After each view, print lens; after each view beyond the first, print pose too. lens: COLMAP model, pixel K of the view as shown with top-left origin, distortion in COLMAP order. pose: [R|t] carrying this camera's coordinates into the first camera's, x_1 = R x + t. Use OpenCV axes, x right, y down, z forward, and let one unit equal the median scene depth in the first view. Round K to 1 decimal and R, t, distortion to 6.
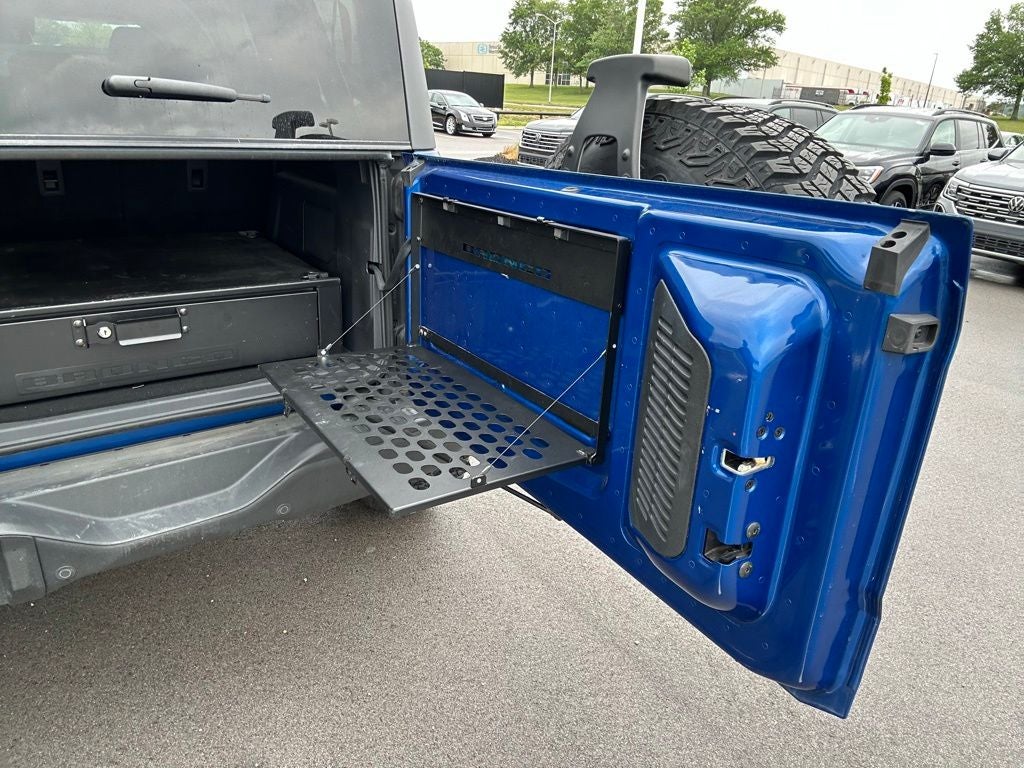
lens RADIAL K [[693.1, 0, 515.5], [0, 693.1, 381.0], [0, 0, 1]] dist [0.090214, -0.124142]
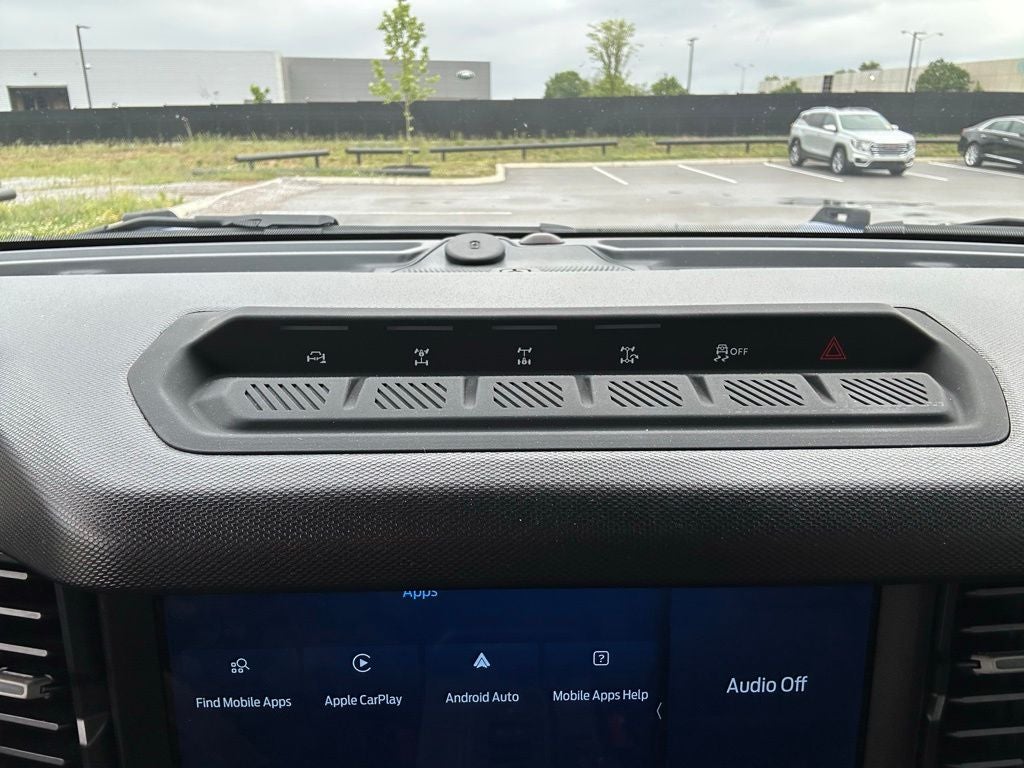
lens RADIAL K [[693.1, 0, 507.8], [0, 693.1, 388.4], [0, 0, 1]] dist [0.090214, -0.124142]
pose [[0.807709, 0.151043, -0.569905, -0.287421], [-0.172523, 0.984867, 0.016510, -0.178771], [0.563774, 0.084986, 0.821545, 0.403279]]
